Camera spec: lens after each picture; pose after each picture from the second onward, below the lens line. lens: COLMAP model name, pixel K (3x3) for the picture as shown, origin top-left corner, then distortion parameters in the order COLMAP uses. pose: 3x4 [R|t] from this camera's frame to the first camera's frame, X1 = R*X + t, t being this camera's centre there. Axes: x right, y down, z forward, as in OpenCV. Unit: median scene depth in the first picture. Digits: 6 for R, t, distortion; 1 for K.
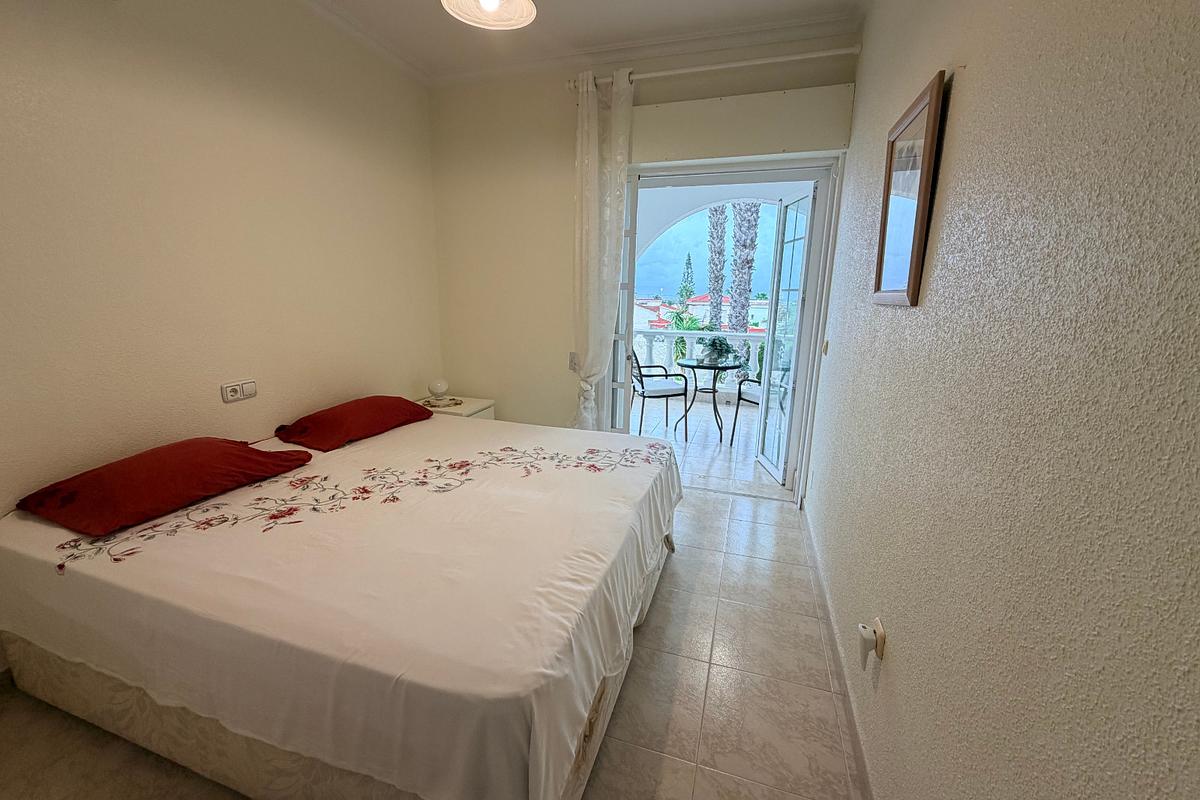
lens RADIAL K [[476.7, 0, 601.0], [0, 476.7, 401.3], [0, 0, 1]] dist [0.003073, 0.000067]
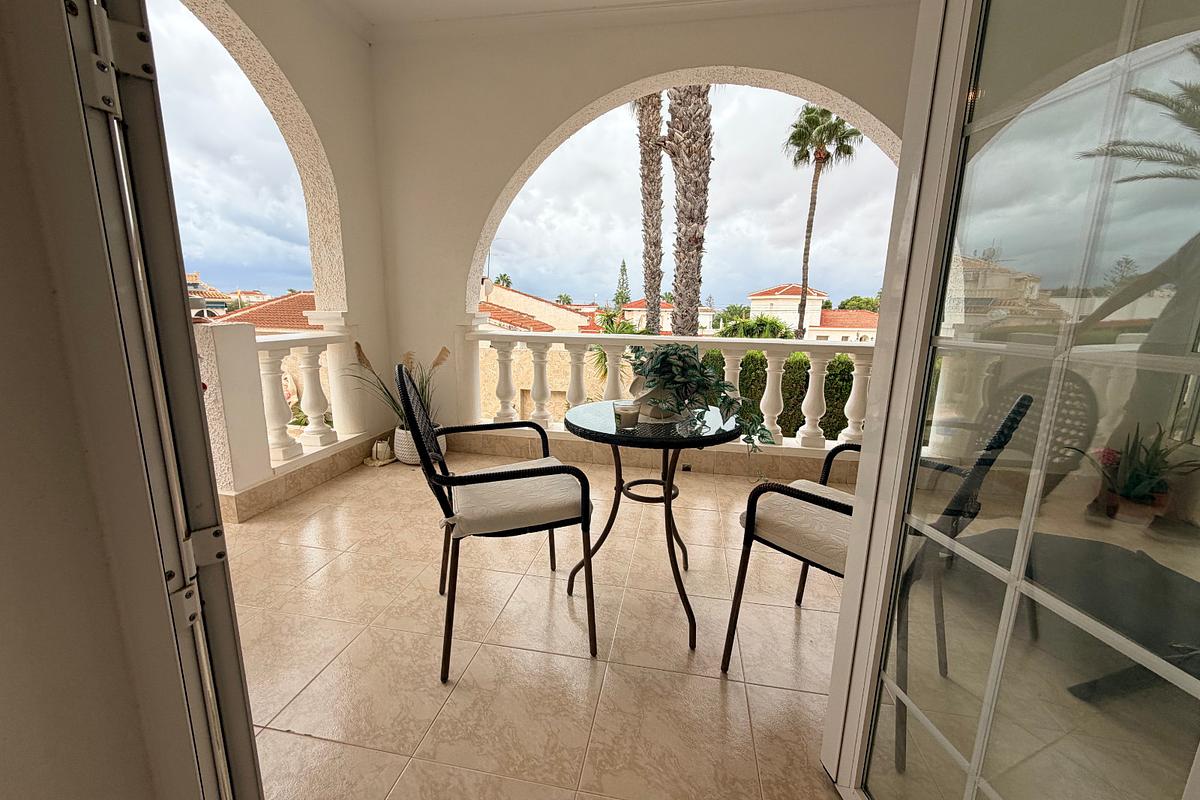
lens RADIAL K [[476.7, 0, 597.7], [0, 476.7, 398.3], [0, 0, 1]] dist [0.003073, 0.000067]
pose [[0.992627, -0.023192, 0.118972, 0.067631], [0.025794, 0.999460, -0.020370, -0.041826], [-0.118435, 0.023289, 0.992689, 0.303926]]
